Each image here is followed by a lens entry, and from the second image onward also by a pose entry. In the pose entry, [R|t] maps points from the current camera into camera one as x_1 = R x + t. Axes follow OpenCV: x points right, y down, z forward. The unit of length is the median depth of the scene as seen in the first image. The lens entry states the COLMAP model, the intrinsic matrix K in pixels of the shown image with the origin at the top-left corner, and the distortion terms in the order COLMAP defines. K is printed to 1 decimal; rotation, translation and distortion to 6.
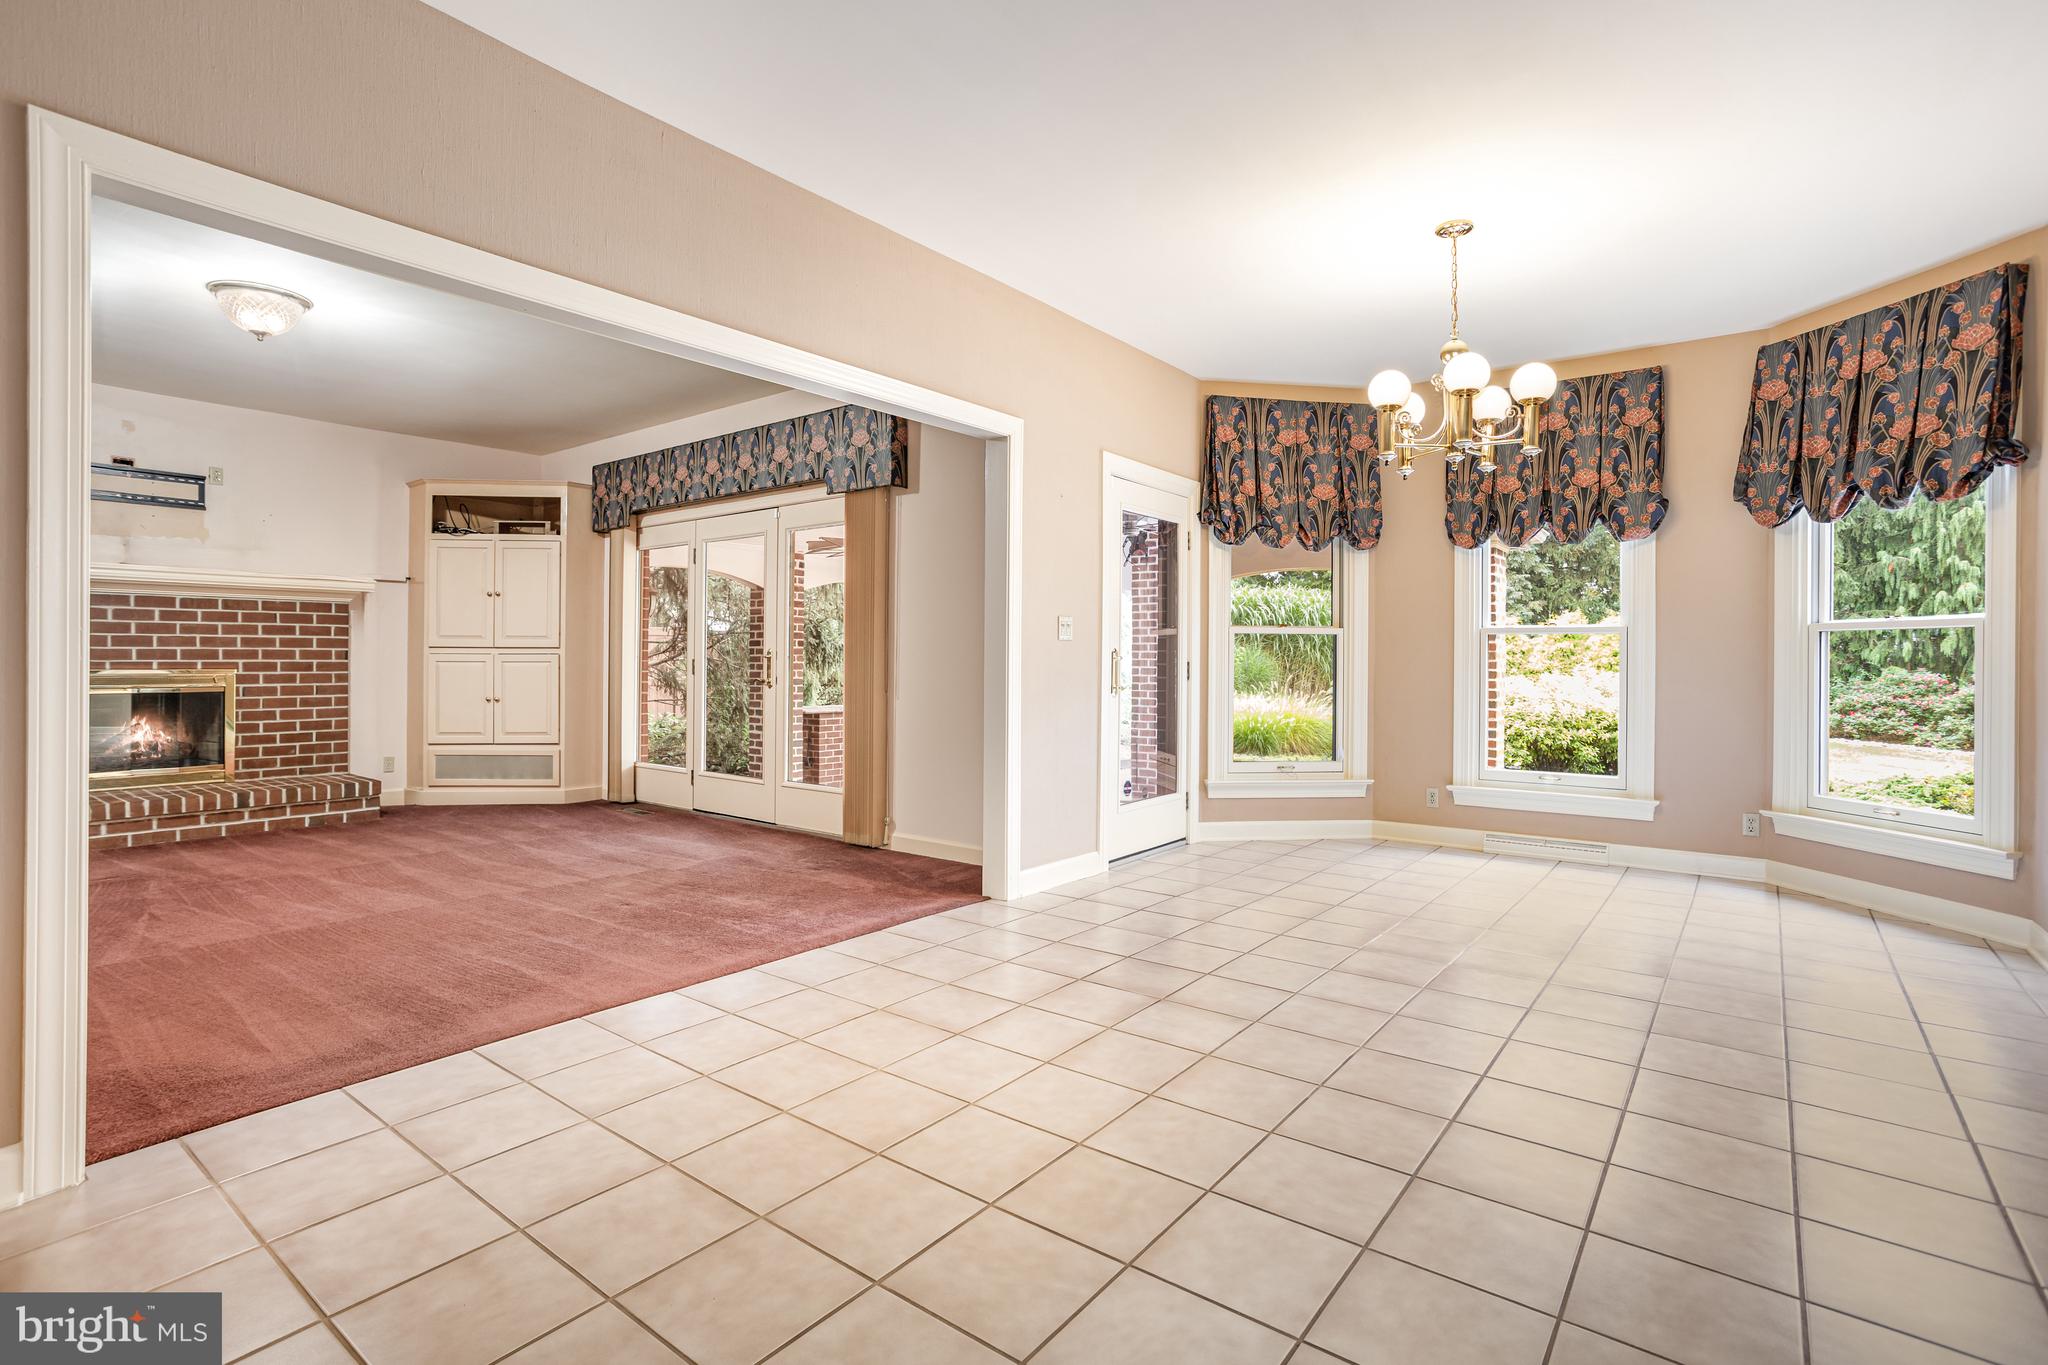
lens RADIAL K [[974.2, 0, 1021.5], [0, 974.2, 671.5], [0, 0, 1]] dist [-0.038242, 0.015798]
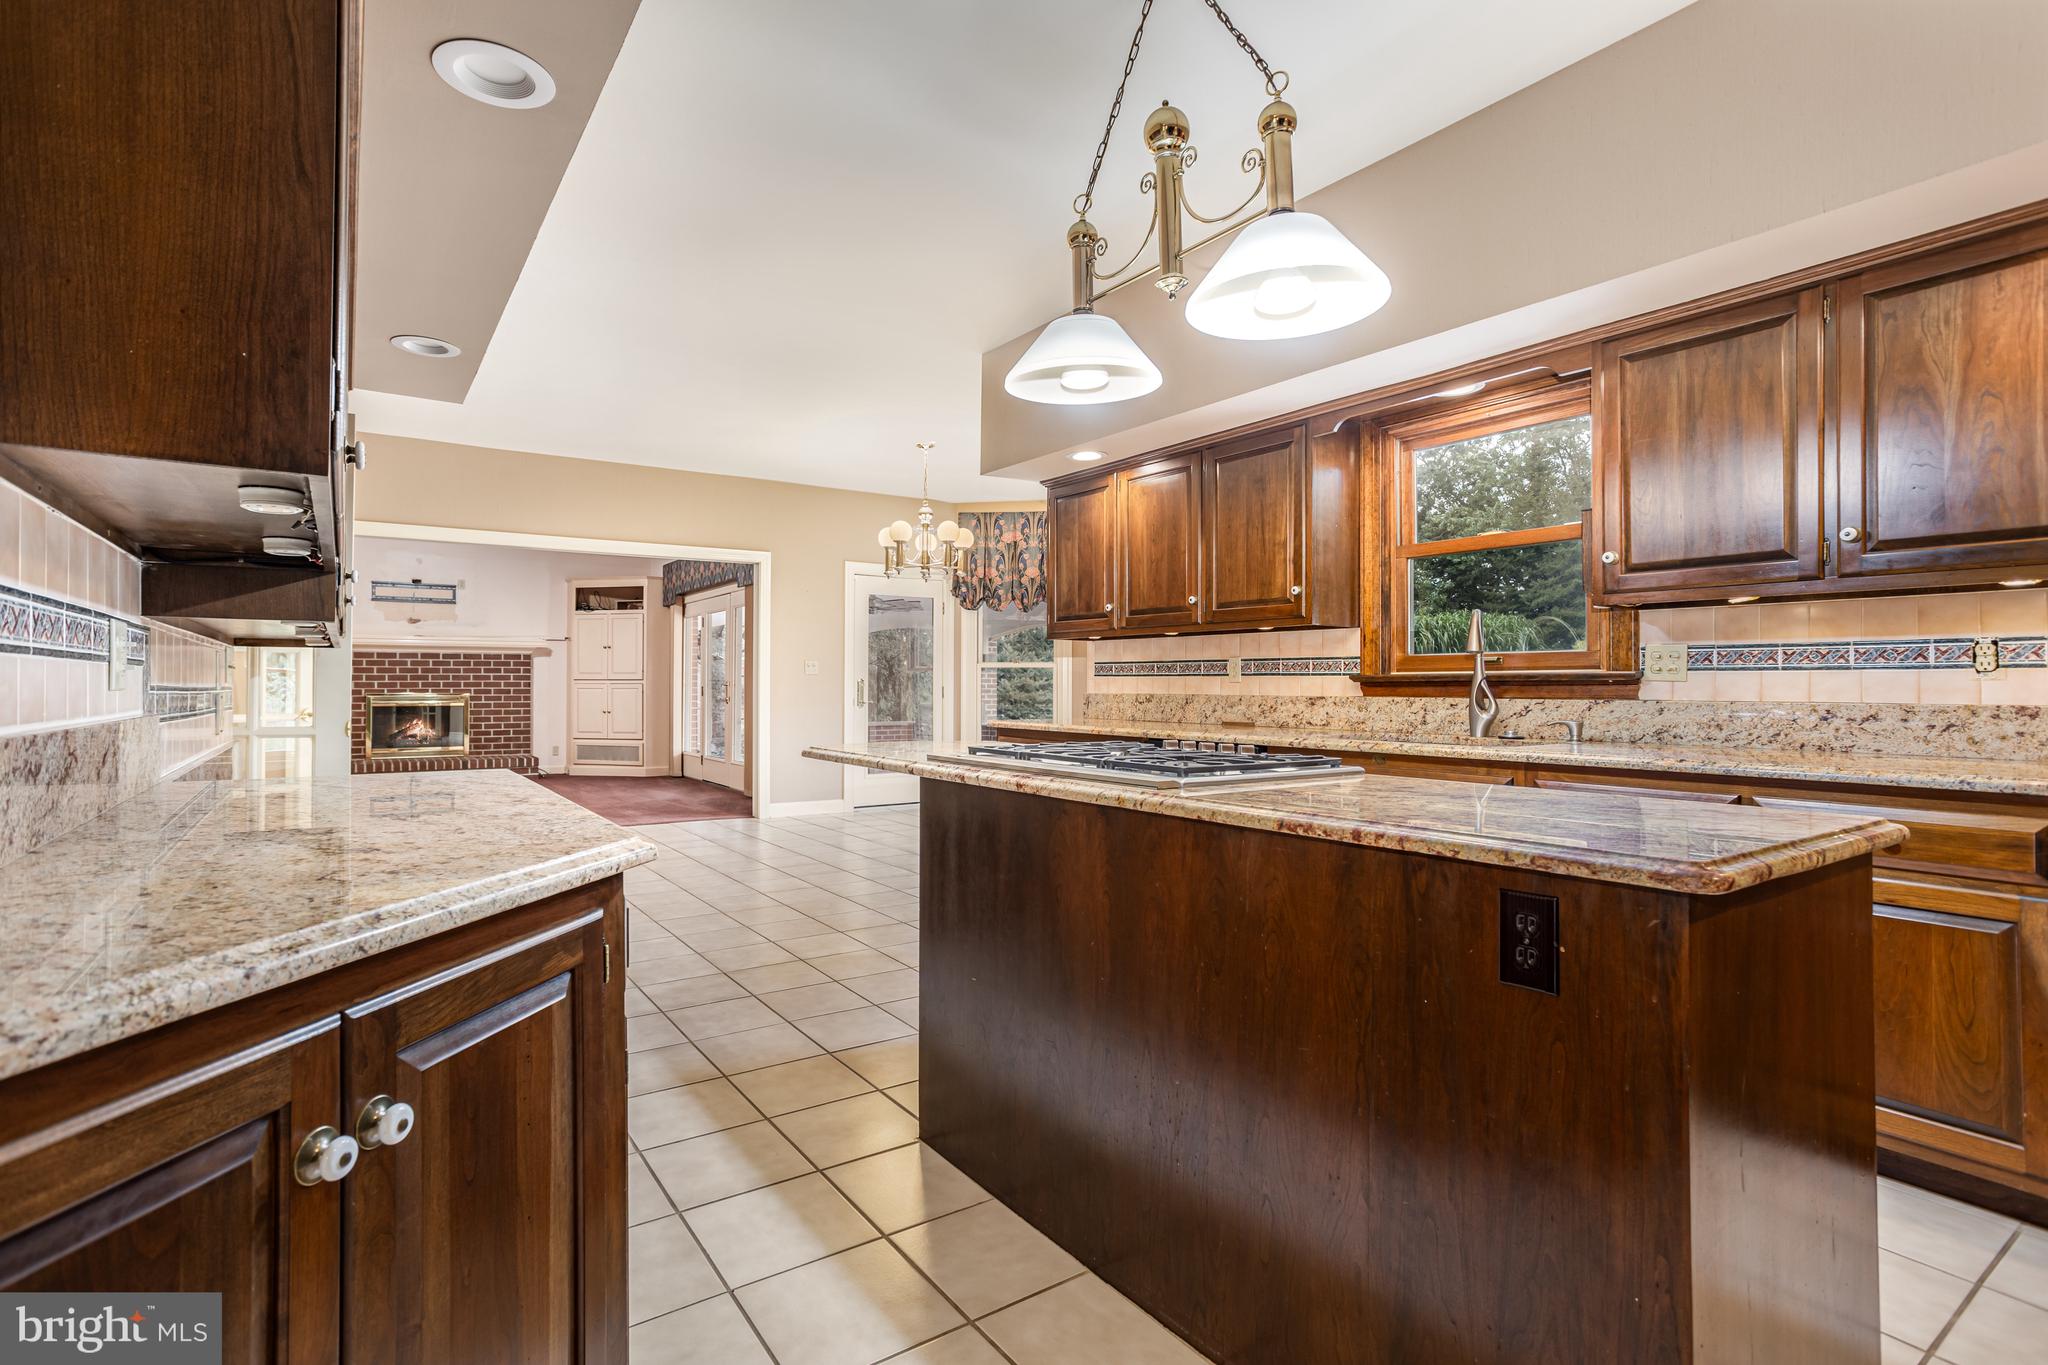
lens RADIAL K [[974.2, 0, 1024.6], [0, 974.2, 679.8], [0, 0, 1]] dist [-0.038242, 0.015798]
pose [[0.956006, -0.007427, -0.293253, 0.707310], [0.002634, 0.999856, -0.016738, 0.005746], [0.293336, 0.015229, 0.955888, -0.418653]]
